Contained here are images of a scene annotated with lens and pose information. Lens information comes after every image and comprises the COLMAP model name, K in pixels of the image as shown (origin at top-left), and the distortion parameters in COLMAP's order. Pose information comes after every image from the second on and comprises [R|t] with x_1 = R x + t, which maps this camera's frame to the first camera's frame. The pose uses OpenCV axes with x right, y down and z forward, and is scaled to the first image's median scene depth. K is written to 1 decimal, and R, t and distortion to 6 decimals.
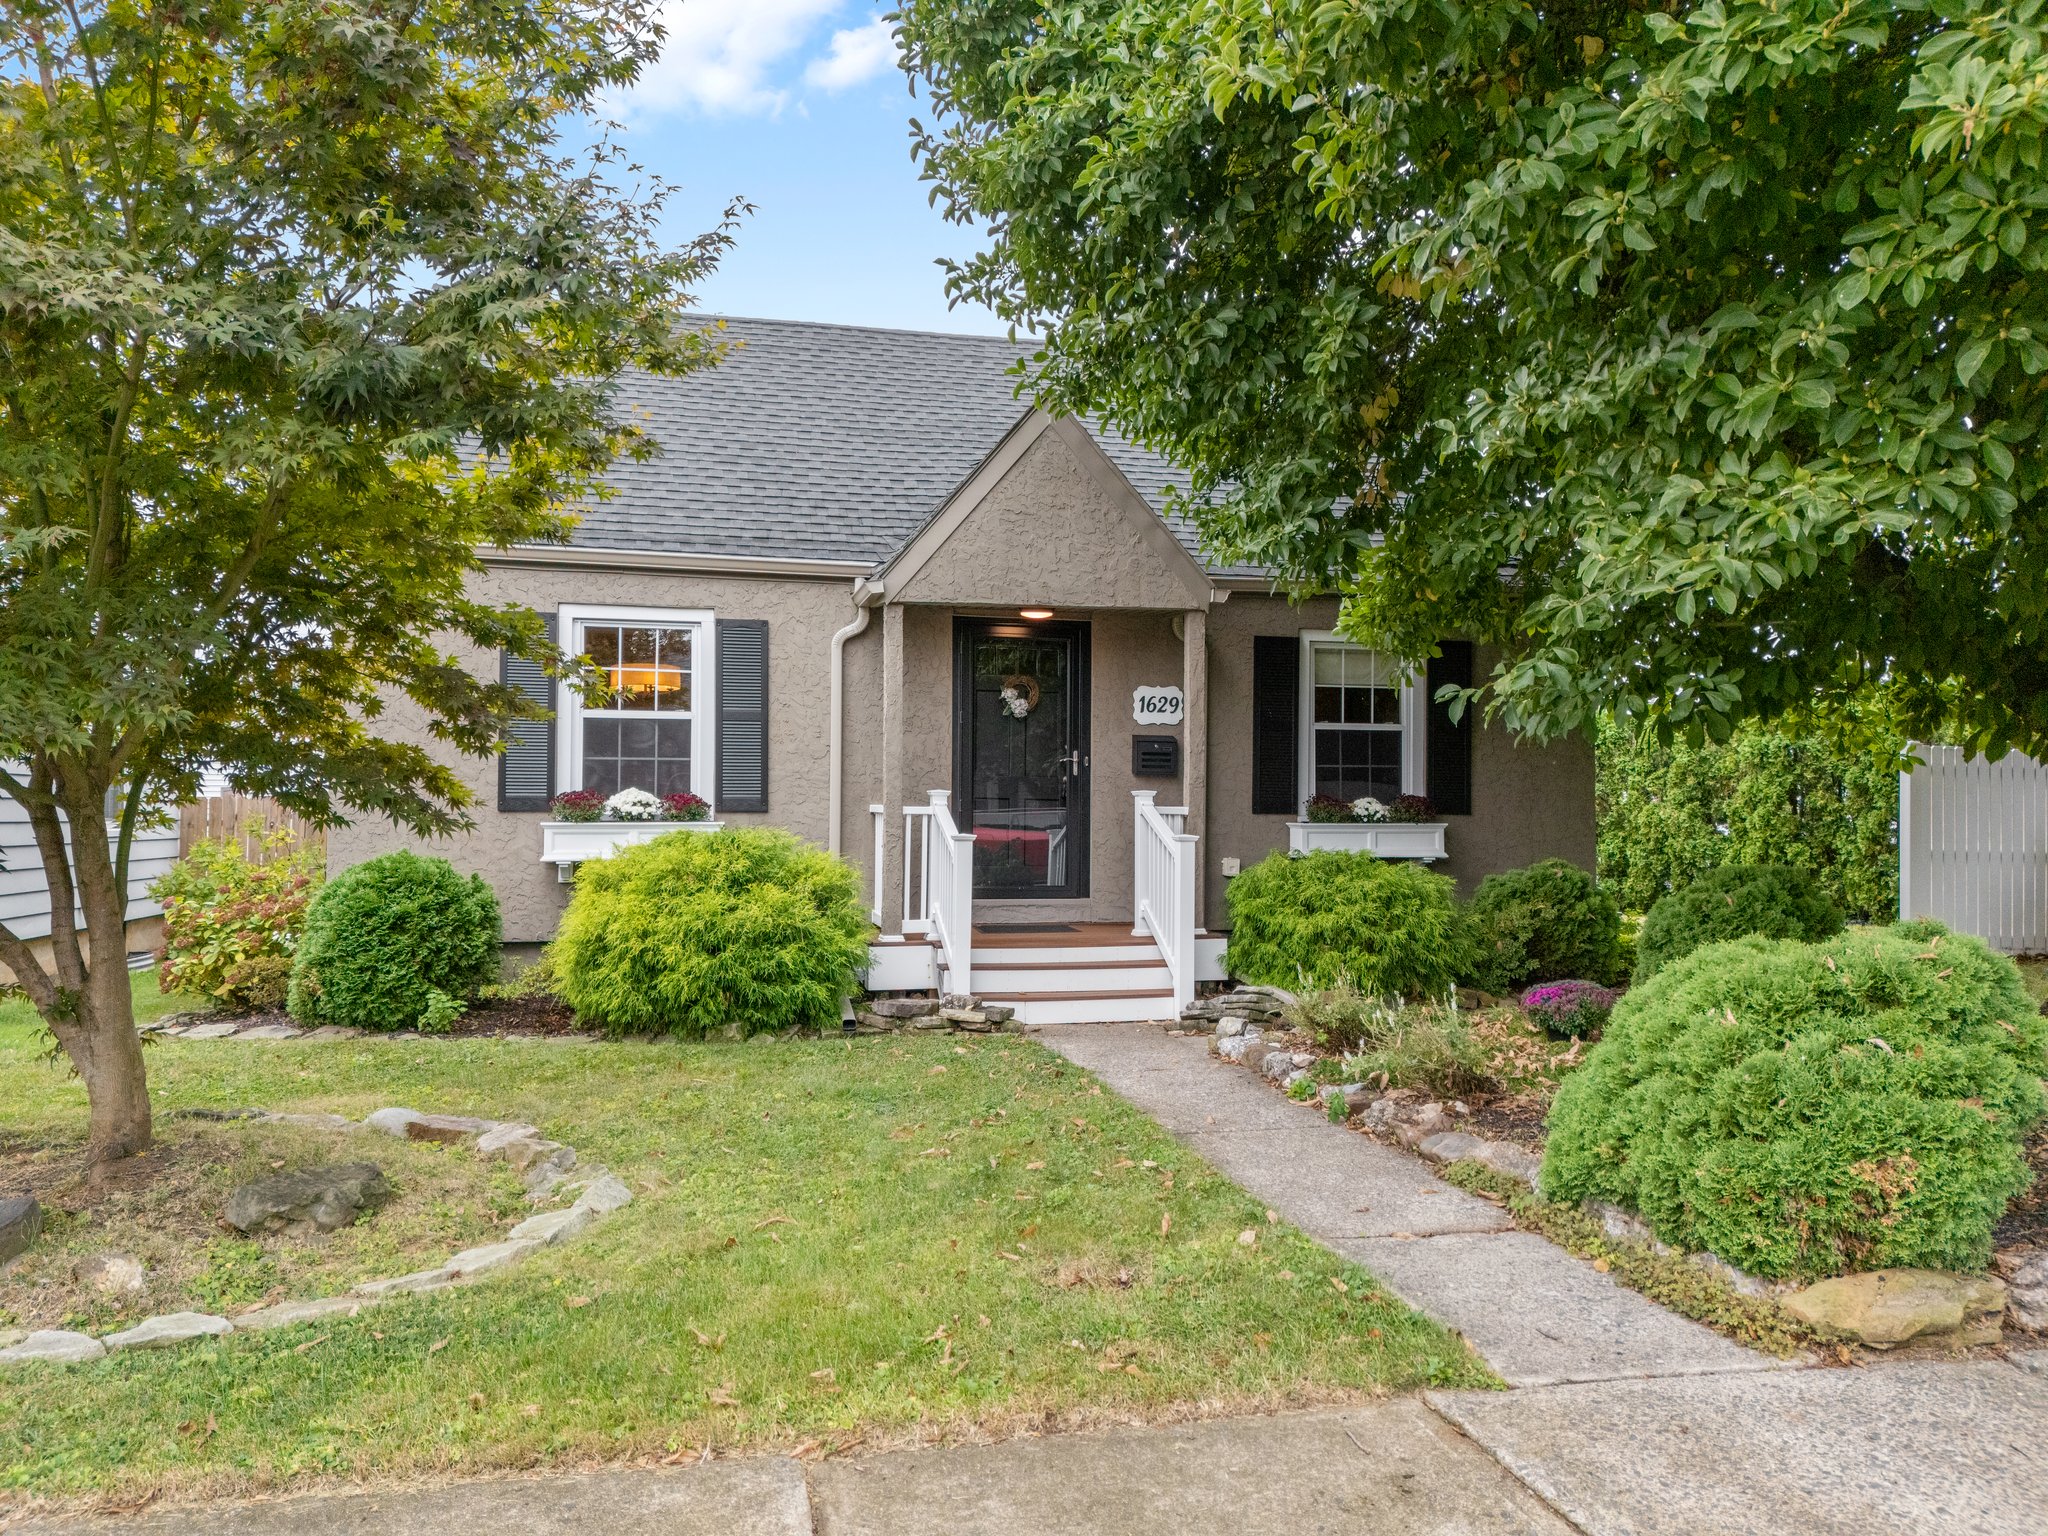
lens RADIAL K [[1411.5, 0, 1024.3], [0, 1411.5, 805.0], [0, 0, 1]] dist [0.022837, 0.000117]
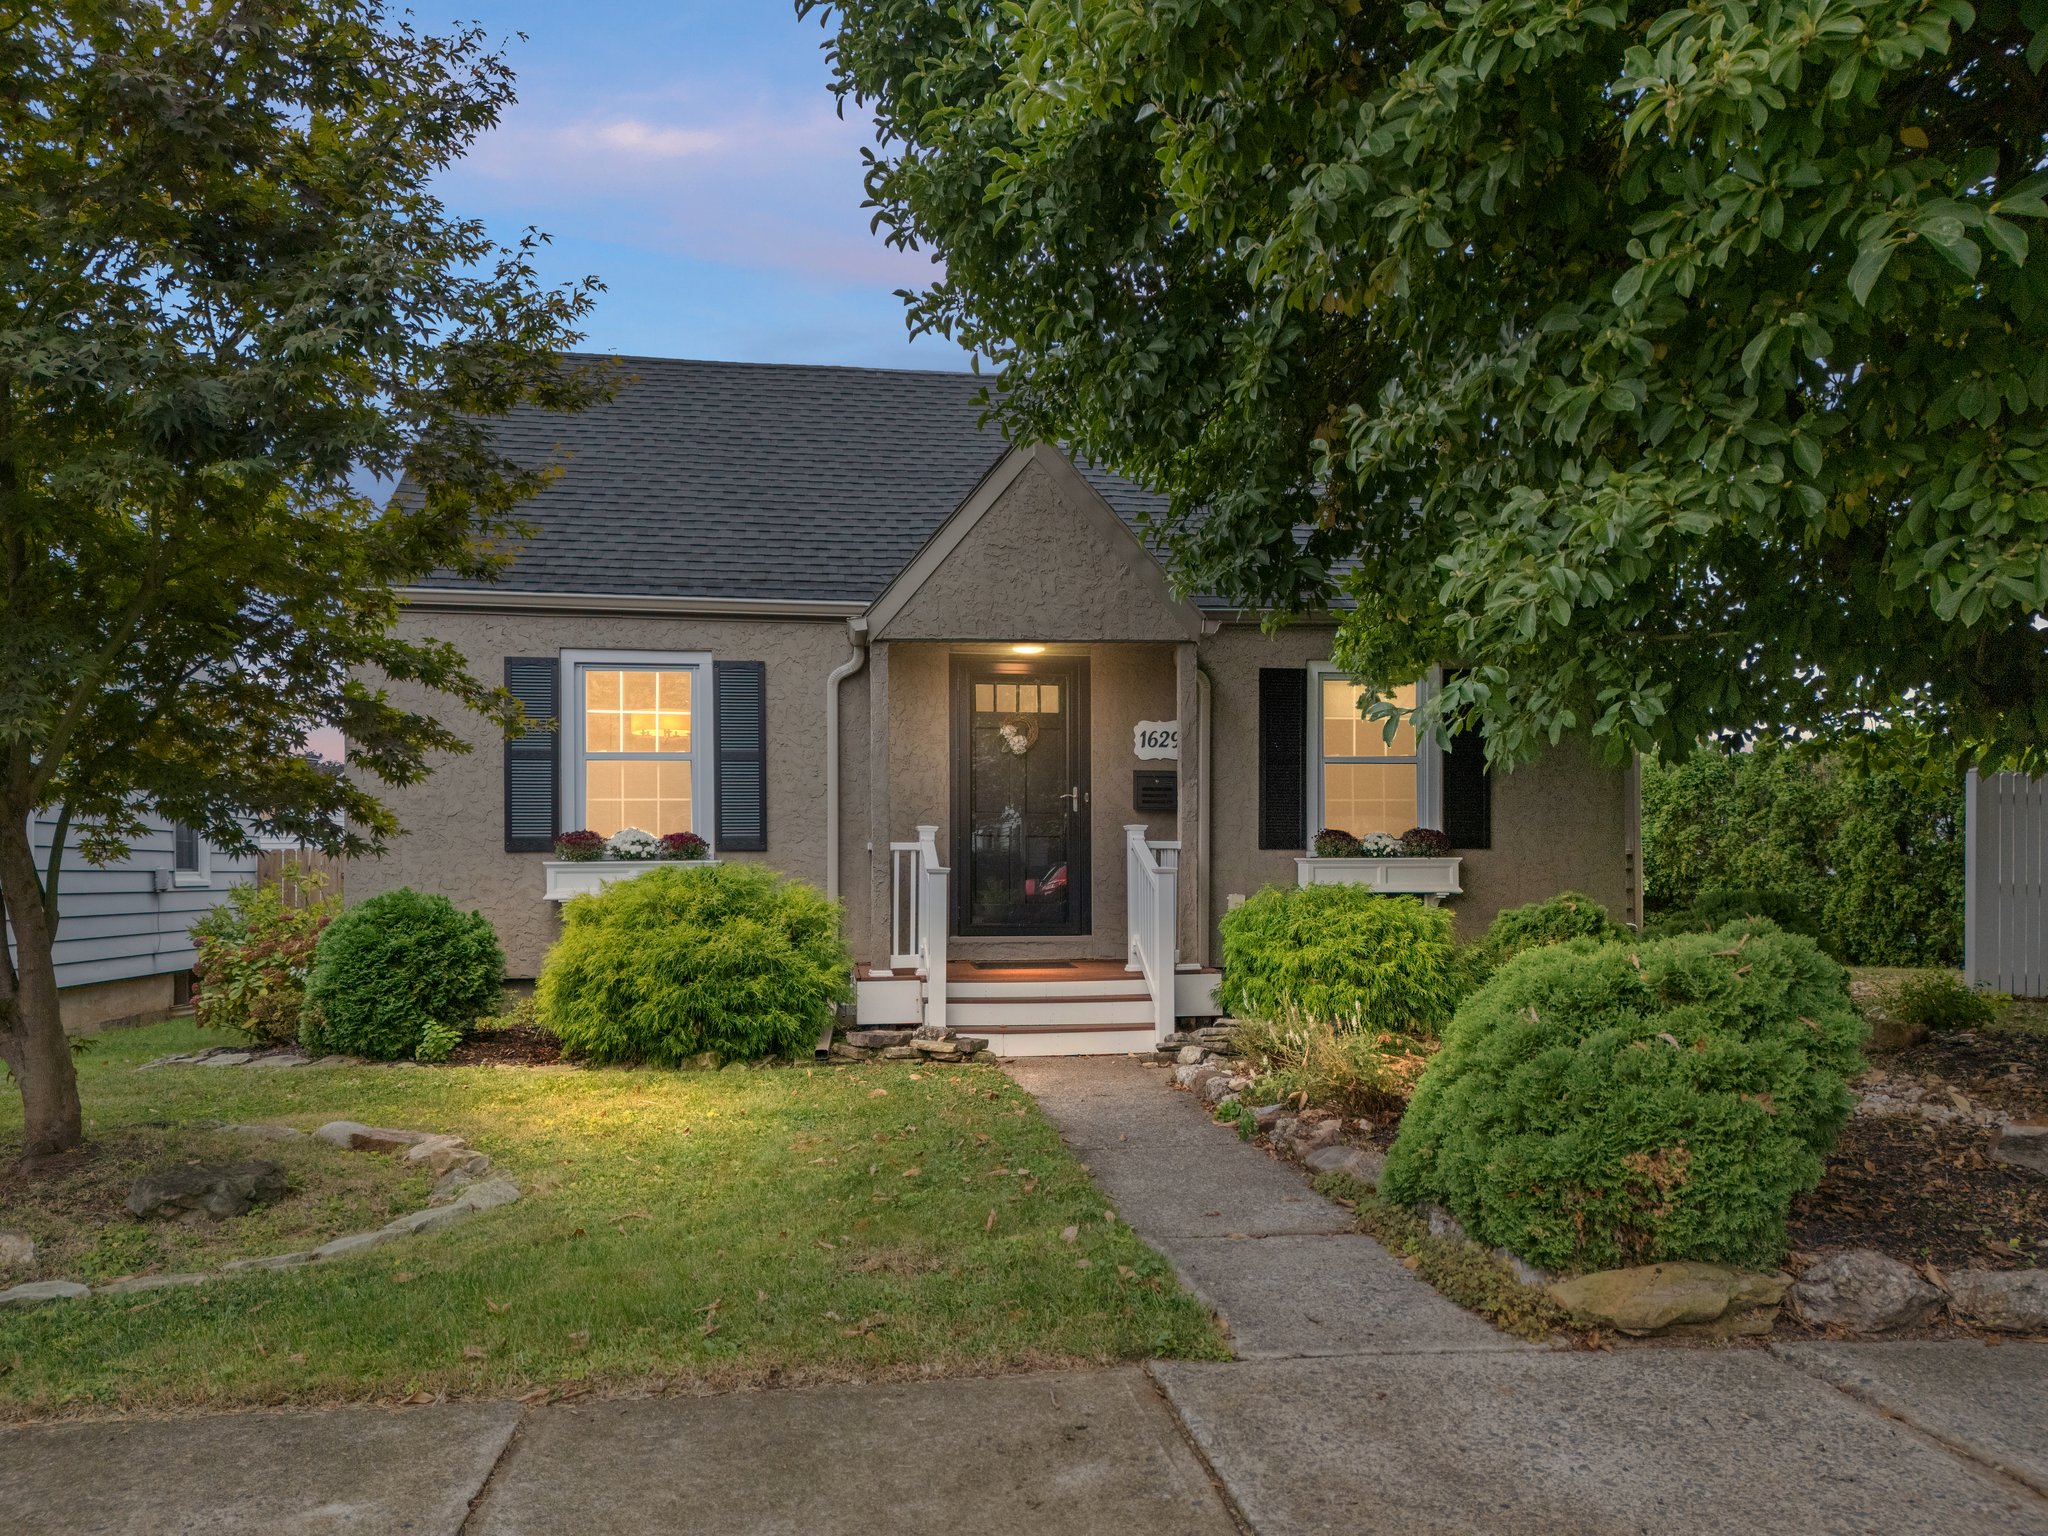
lens RADIAL K [[1438.1, 0, 1027.2], [0, 1438.1, 888.0], [0, 0, 1]] dist [0.023211, -0.008092]
pose [[0.996910, -0.007498, -0.078190, 0.109662], [0.008945, 0.999795, 0.018171, 0.018587], [0.078037, -0.018814, 0.996773, -0.020299]]
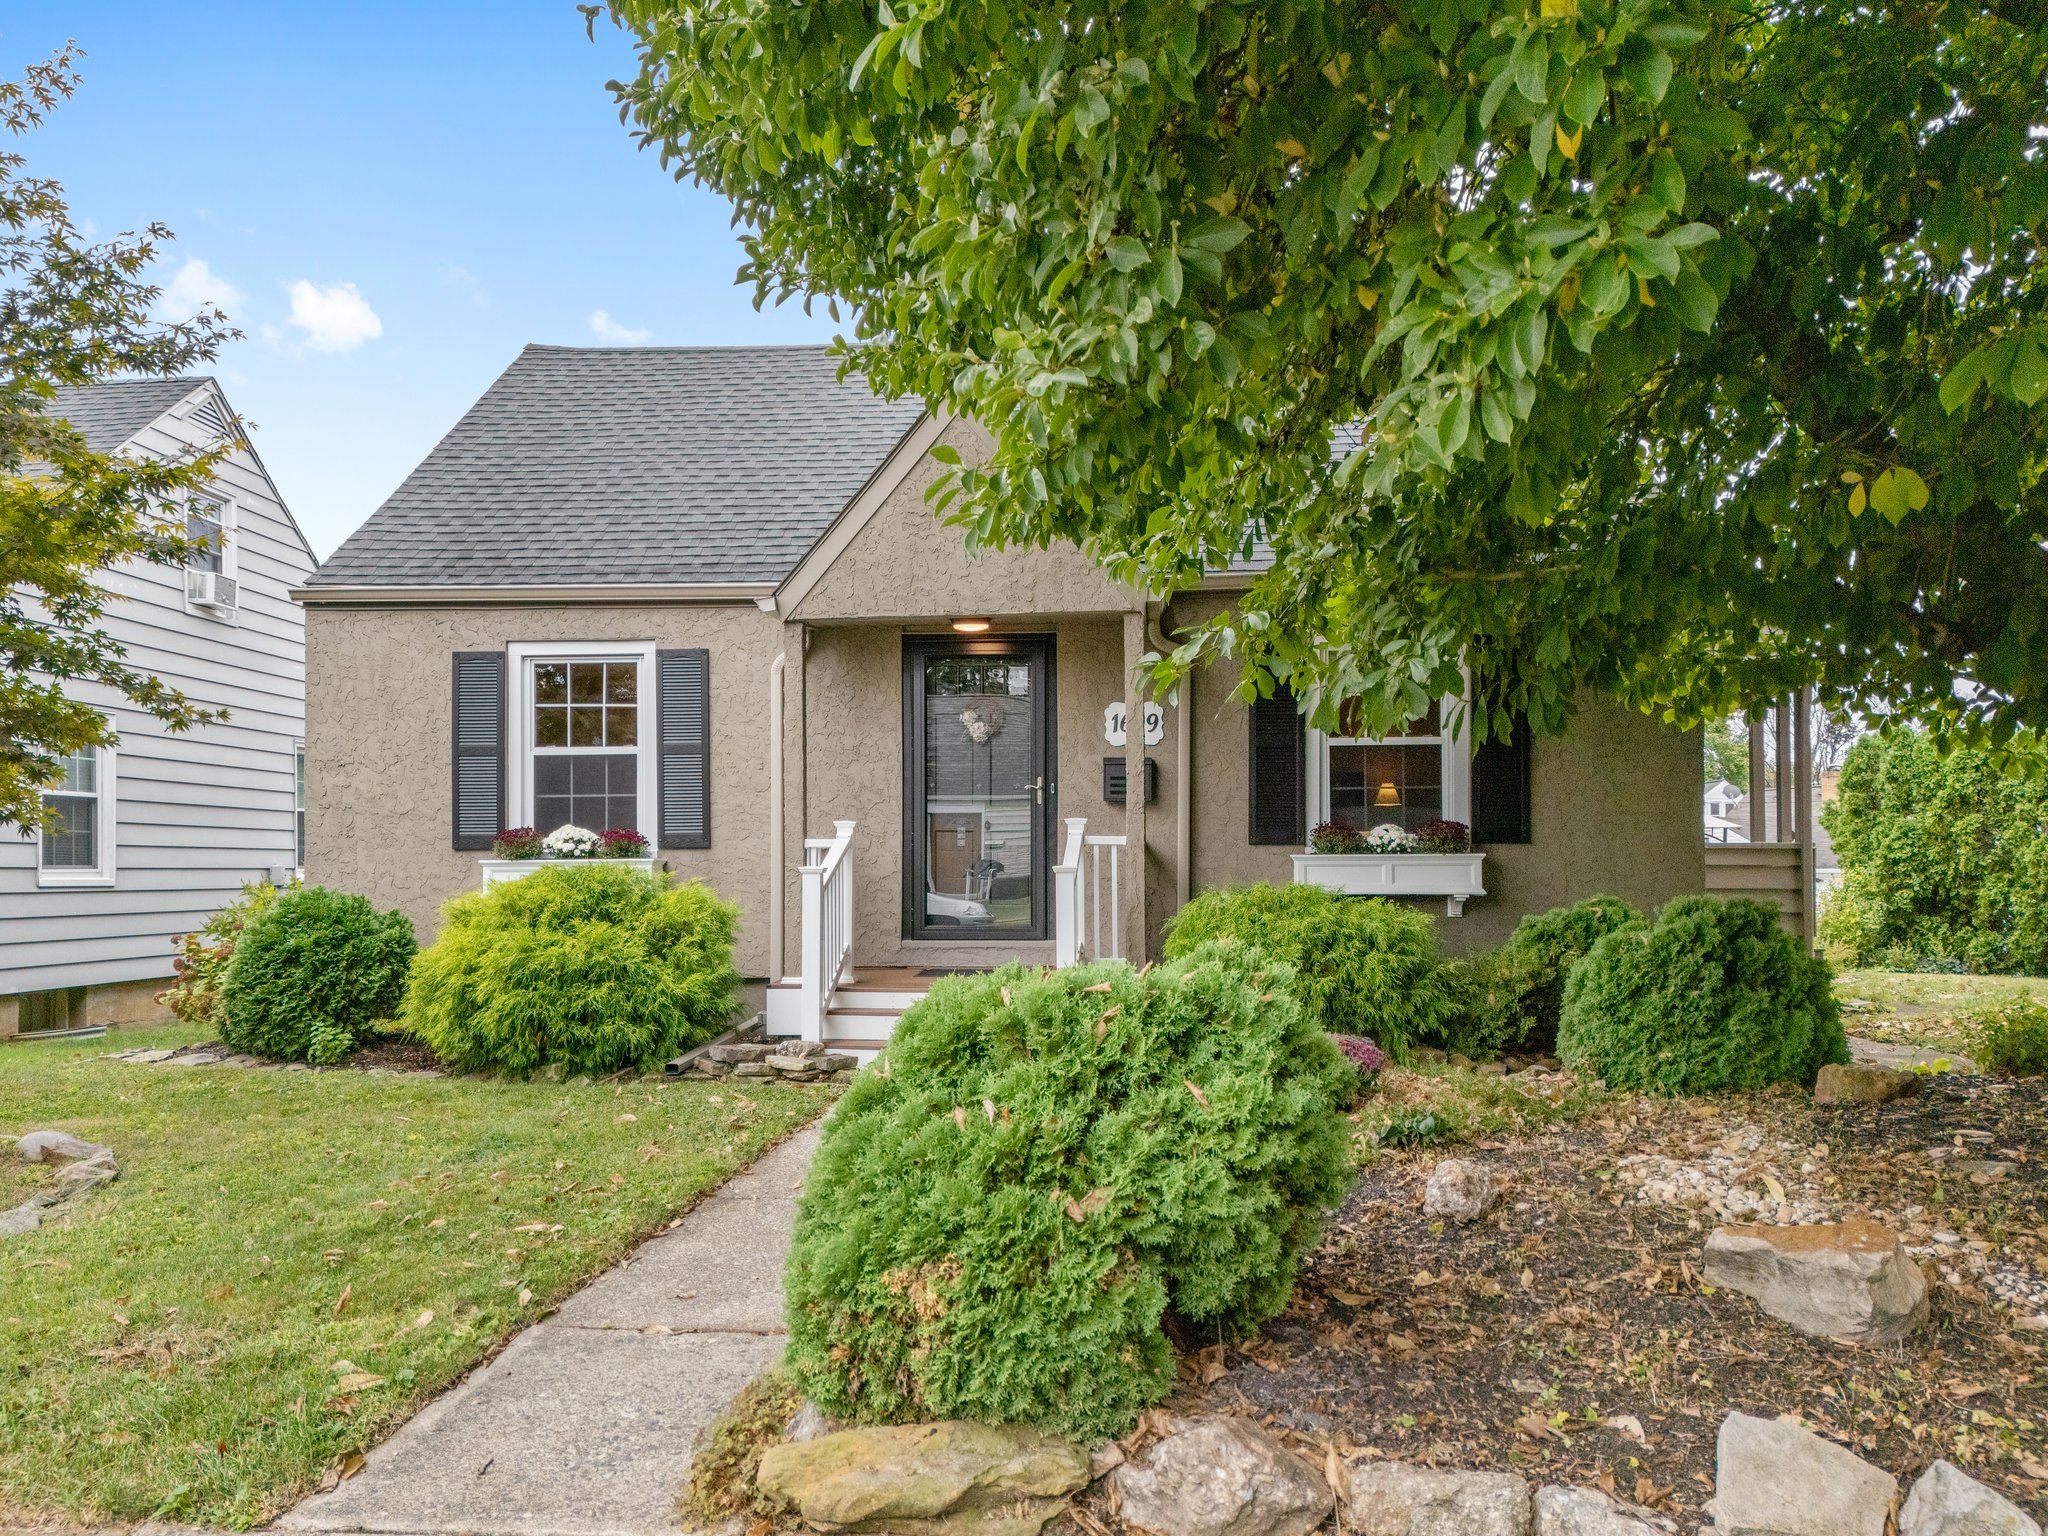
lens RADIAL K [[1445.5, 0, 1023.6], [0, 1445.5, 870.5], [0, 0, 1]] dist [0.012744, -0.001164]
pose [[0.958973, -0.007546, -0.283395, 0.387340], [0.010098, 0.999921, 0.007547, 0.019007], [0.283316, -0.010099, 0.958973, 0.149762]]
